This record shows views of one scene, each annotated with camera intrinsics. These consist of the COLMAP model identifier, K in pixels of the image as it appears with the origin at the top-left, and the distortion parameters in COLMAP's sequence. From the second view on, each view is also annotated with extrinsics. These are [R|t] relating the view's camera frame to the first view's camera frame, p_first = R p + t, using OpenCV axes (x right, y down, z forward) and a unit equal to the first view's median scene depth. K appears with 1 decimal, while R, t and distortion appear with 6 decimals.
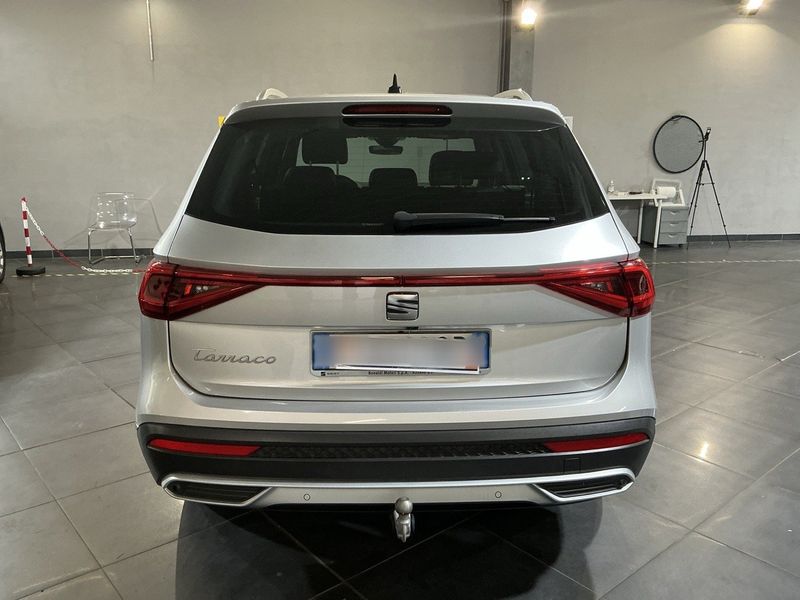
lens RADIAL K [[651.3, 0, 399.5], [0, 651.3, 285.3], [0, 0, 1]] dist [0.001868, 0.000222]
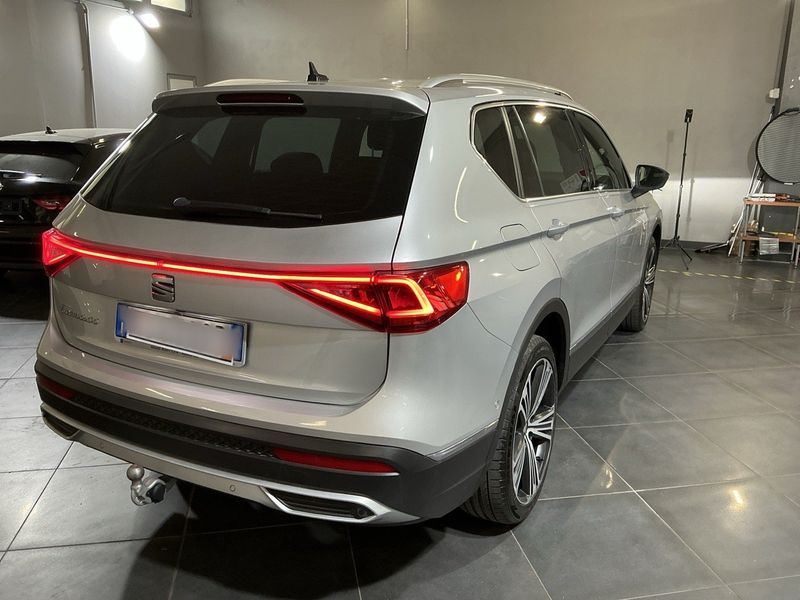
lens RADIAL K [[677.0, 0, 418.7], [0, 677.0, 301.3], [0, 0, 1]] dist [0.007644, -0.071689]
pose [[0.902903, 0.126501, -0.410808, 0.758454], [-0.114499, 0.991965, 0.053804, -0.048225], [0.414314, -0.001543, 0.910133, 0.168393]]
